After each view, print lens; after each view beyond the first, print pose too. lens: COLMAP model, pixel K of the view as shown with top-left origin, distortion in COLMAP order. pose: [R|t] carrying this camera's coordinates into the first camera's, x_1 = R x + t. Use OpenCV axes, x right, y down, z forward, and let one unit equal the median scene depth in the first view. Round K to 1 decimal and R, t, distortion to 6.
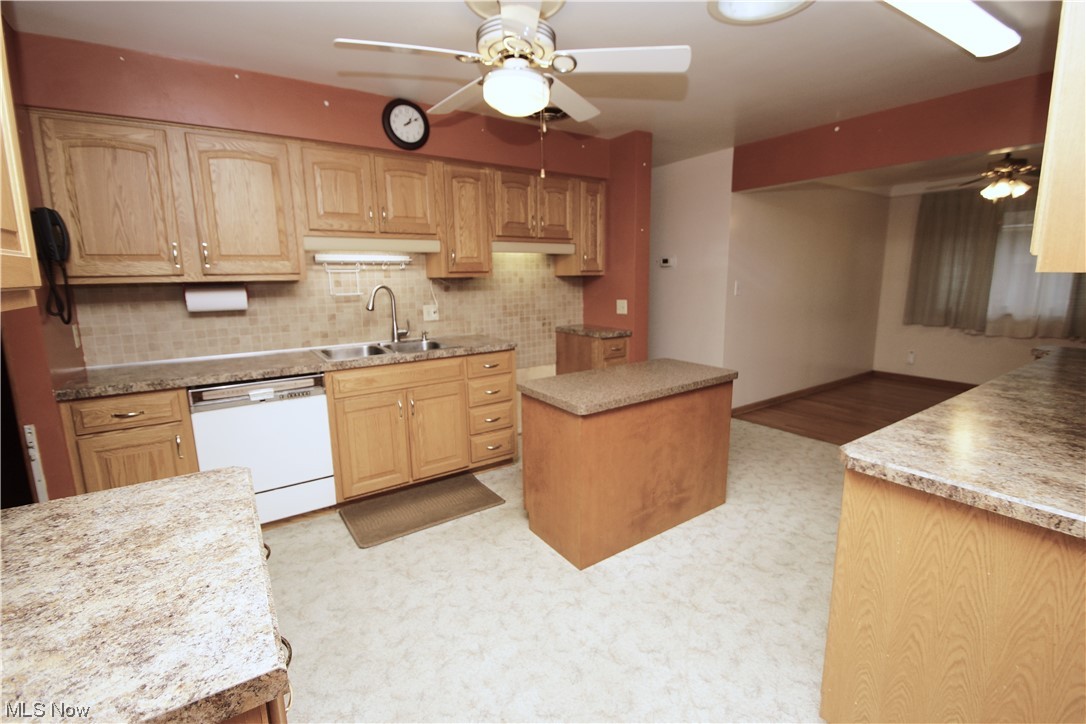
lens RADIAL K [[481.4, 0, 549.5], [0, 481.4, 356.8], [0, 0, 1]] dist [0.000059, -0.003450]
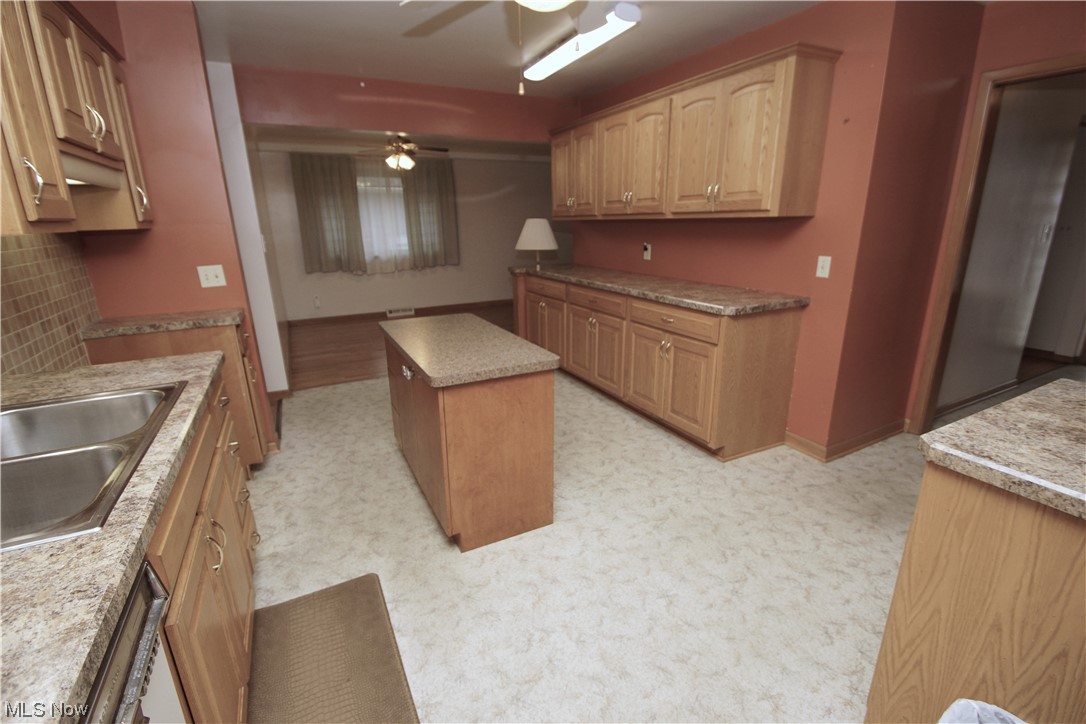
lens RADIAL K [[481.4, 0, 545.7], [0, 481.4, 356.8], [0, 0, 1]] dist [0.000059, -0.003450]
pose [[0.112384, -0.261508, 0.958636, -0.982222], [0.179806, 0.954174, 0.239212, -0.157018], [-0.977261, 0.145485, 0.154254, 0.985944]]
